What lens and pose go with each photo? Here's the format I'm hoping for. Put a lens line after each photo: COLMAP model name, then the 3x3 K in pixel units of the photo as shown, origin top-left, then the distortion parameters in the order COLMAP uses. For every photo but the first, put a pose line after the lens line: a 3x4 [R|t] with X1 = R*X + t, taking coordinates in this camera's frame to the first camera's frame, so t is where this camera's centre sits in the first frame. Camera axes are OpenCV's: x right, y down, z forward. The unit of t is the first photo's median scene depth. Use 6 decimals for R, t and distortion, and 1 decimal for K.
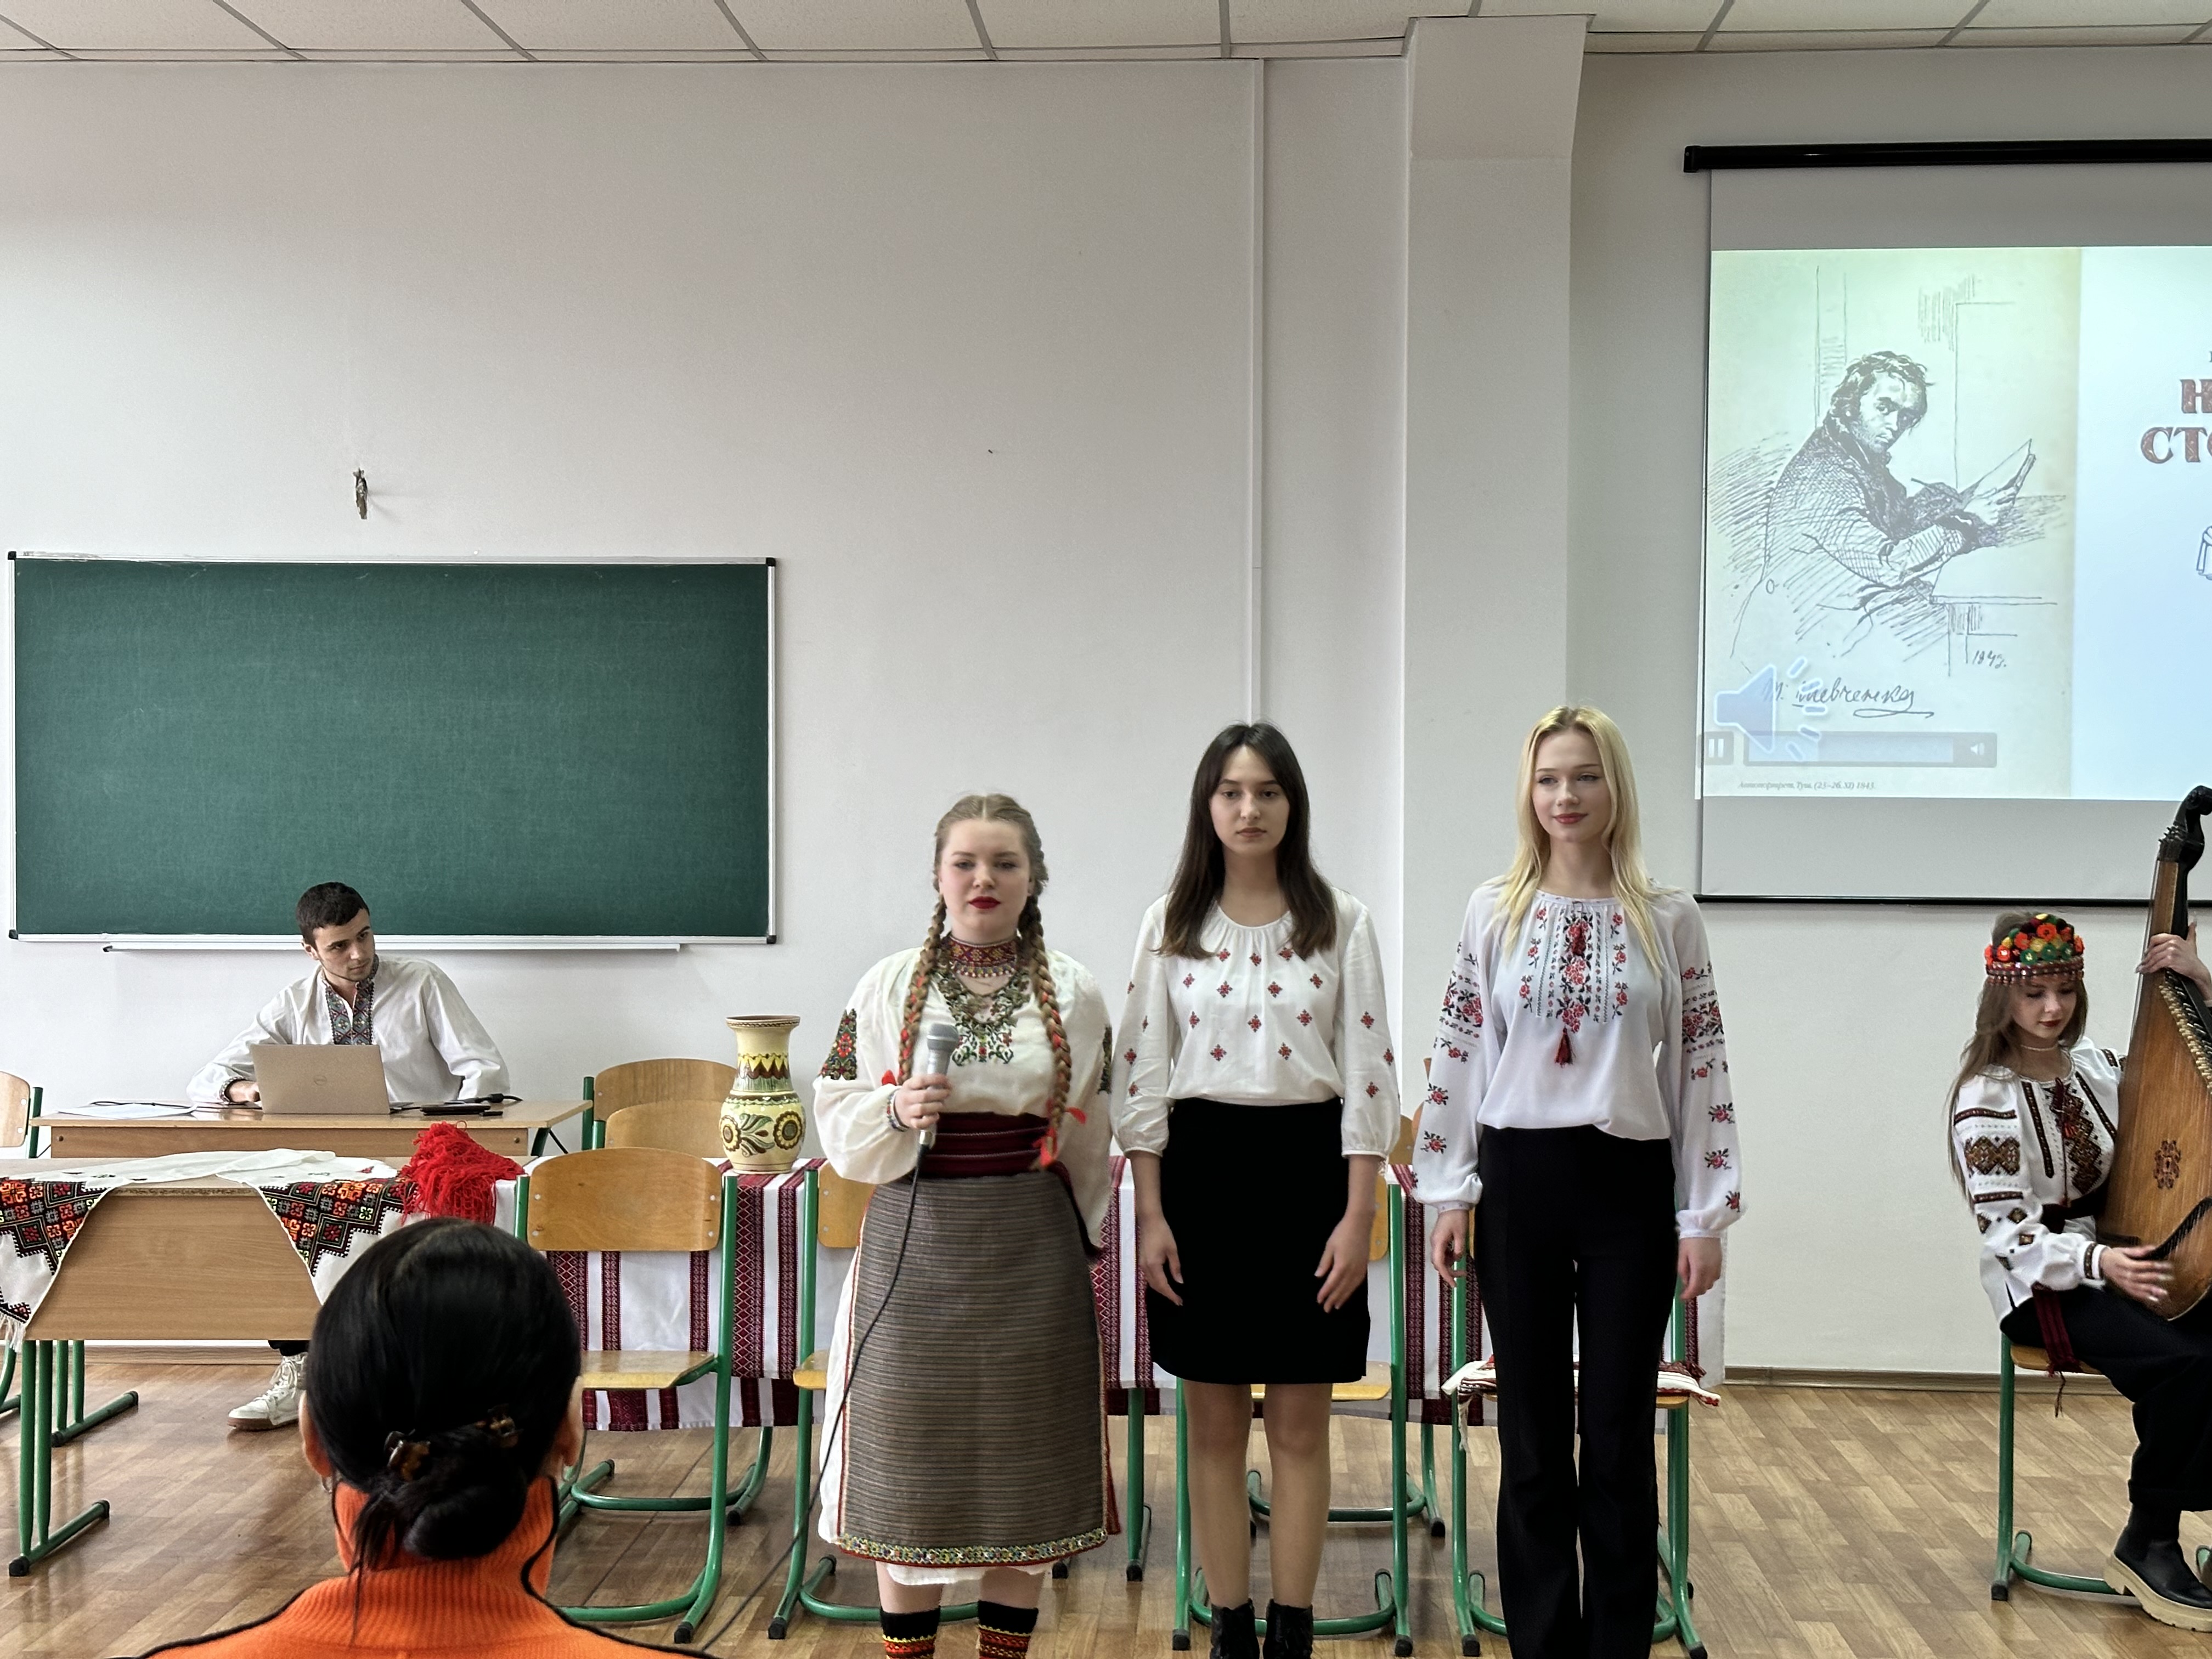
lens RADIAL K [[3074.2, 0, 1106.0], [0, 3074.2, 829.5], [0, 0, 1]] dist [0.075461, 0.069438]
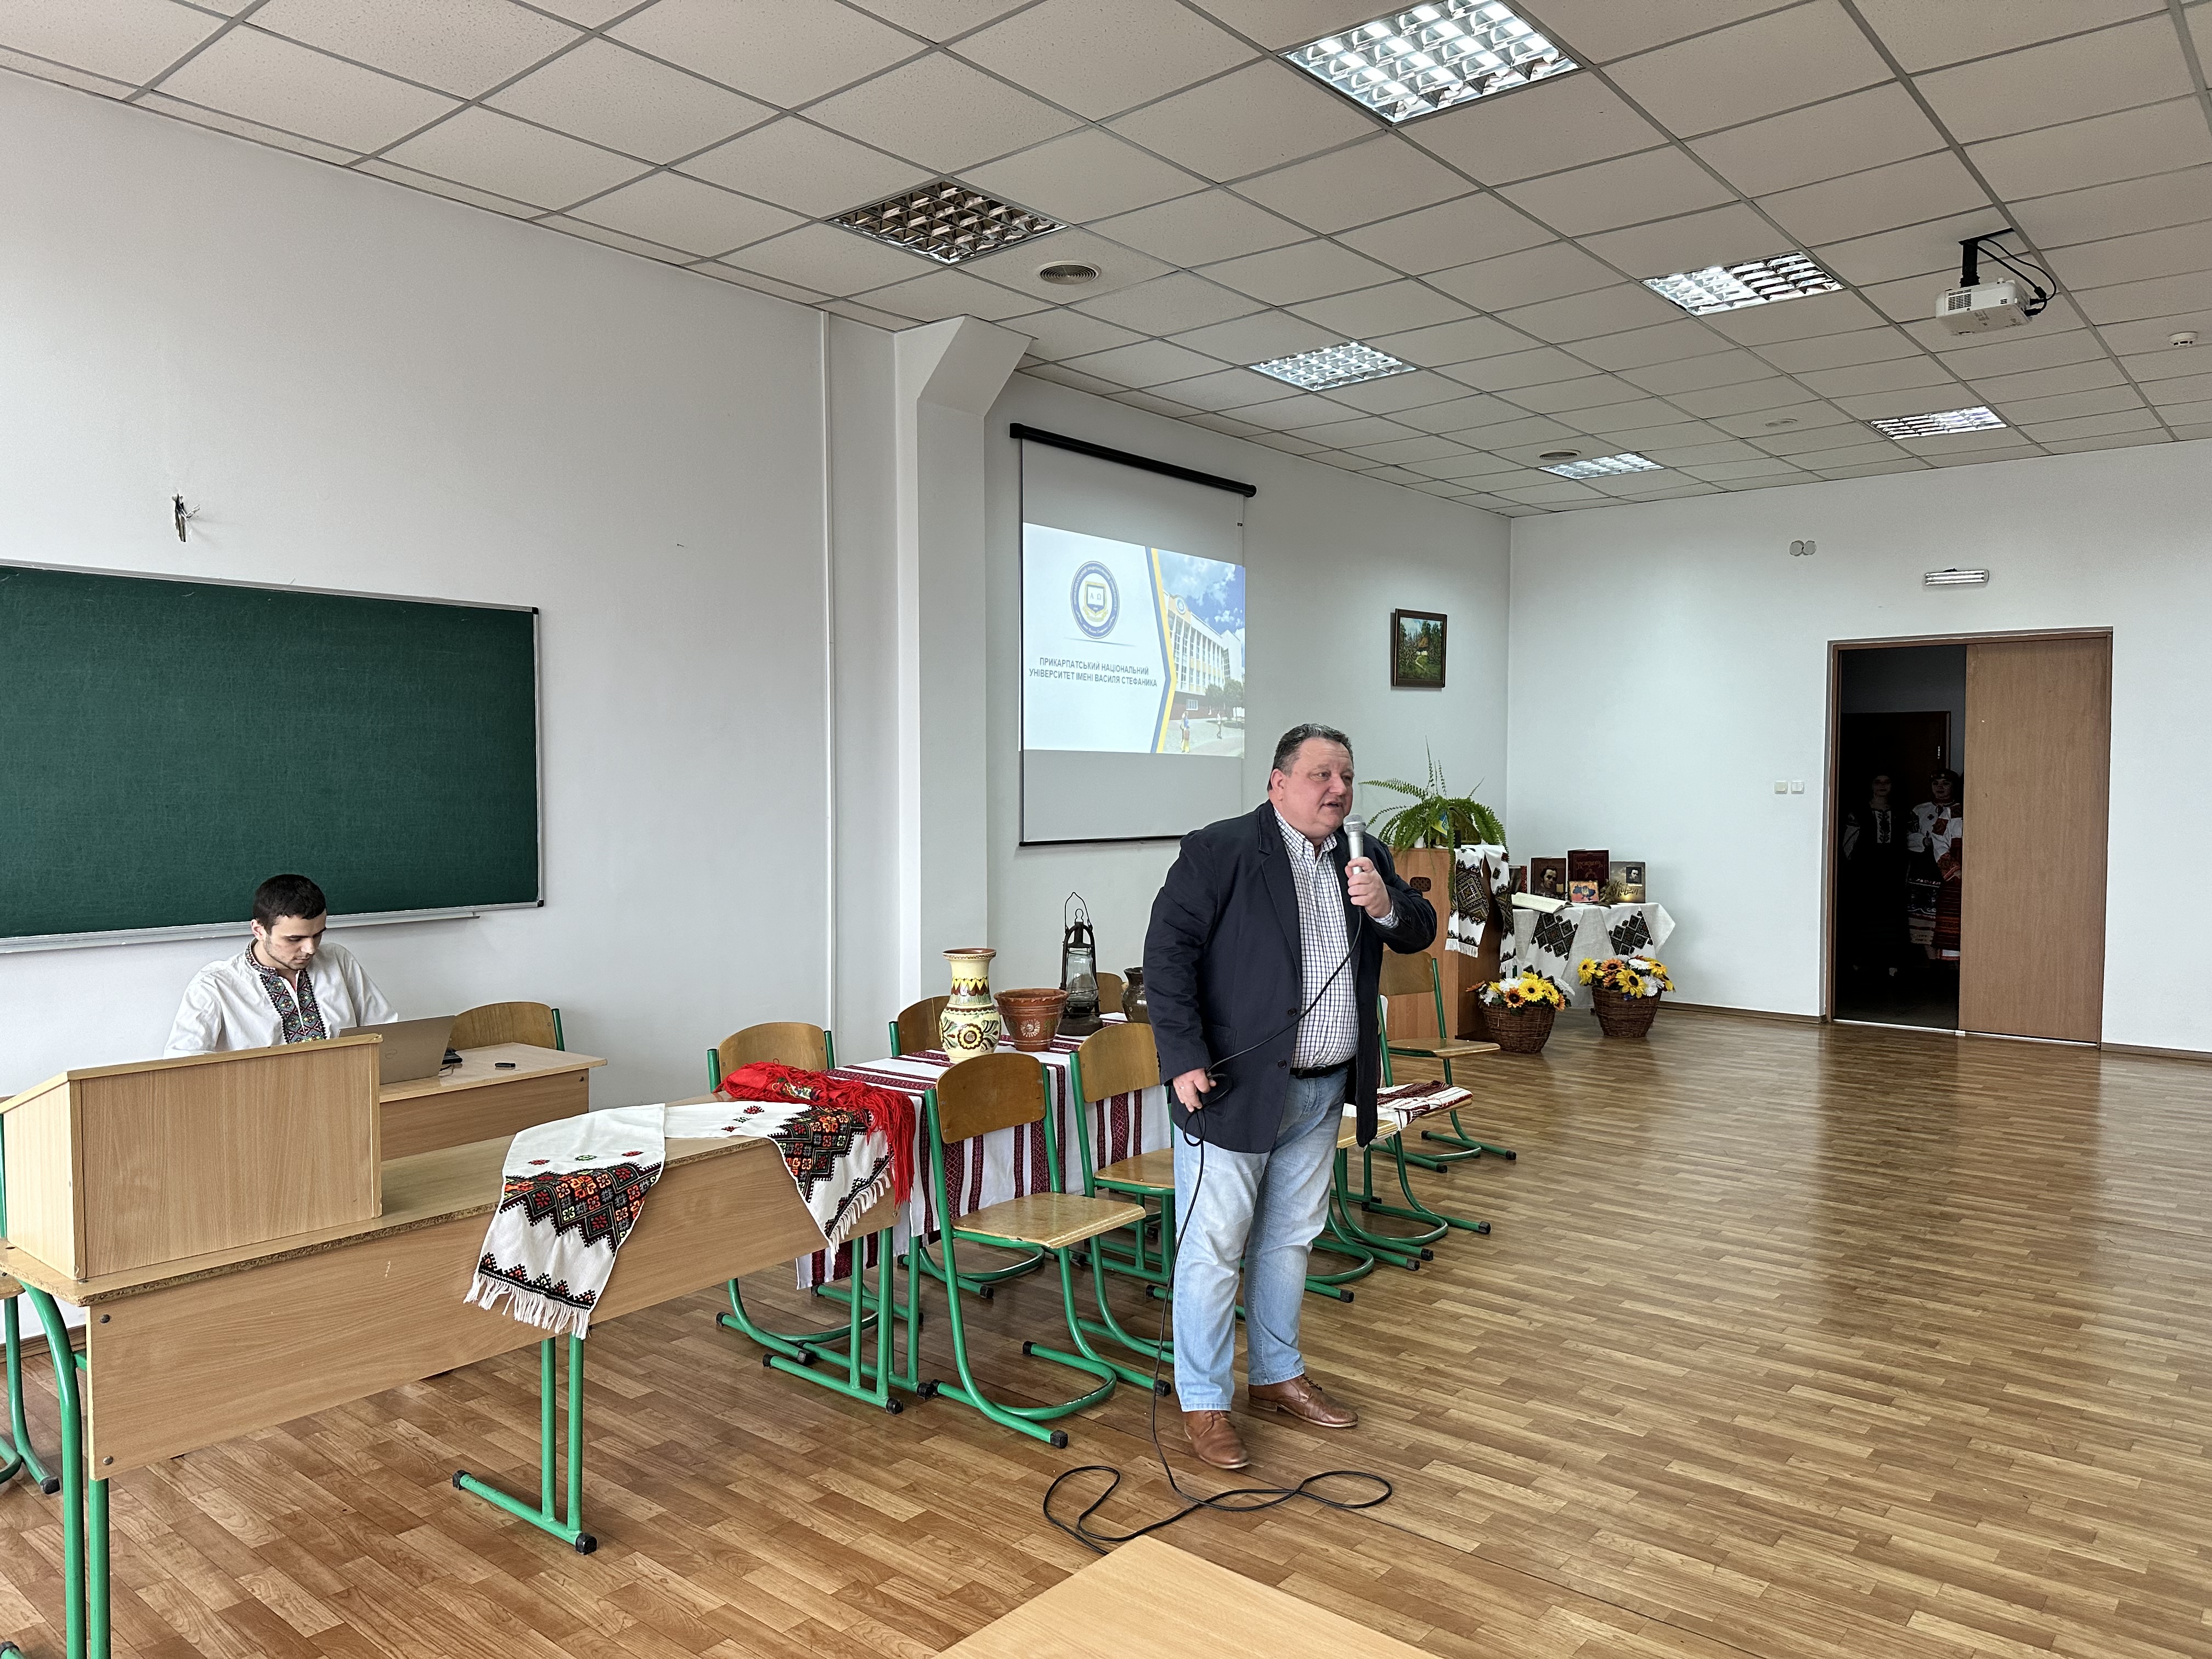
lens RADIAL K [[1545.5, 0, 1106.0], [0, 1545.5, 829.5], [0, 0, 1]] dist [0.000376, -0.089868]
pose [[0.566952, -0.030044, 0.823203, -0.522278], [0.018653, 0.999547, 0.023634, -0.006412], [-0.823540, 0.001956, 0.567255, 0.450653]]
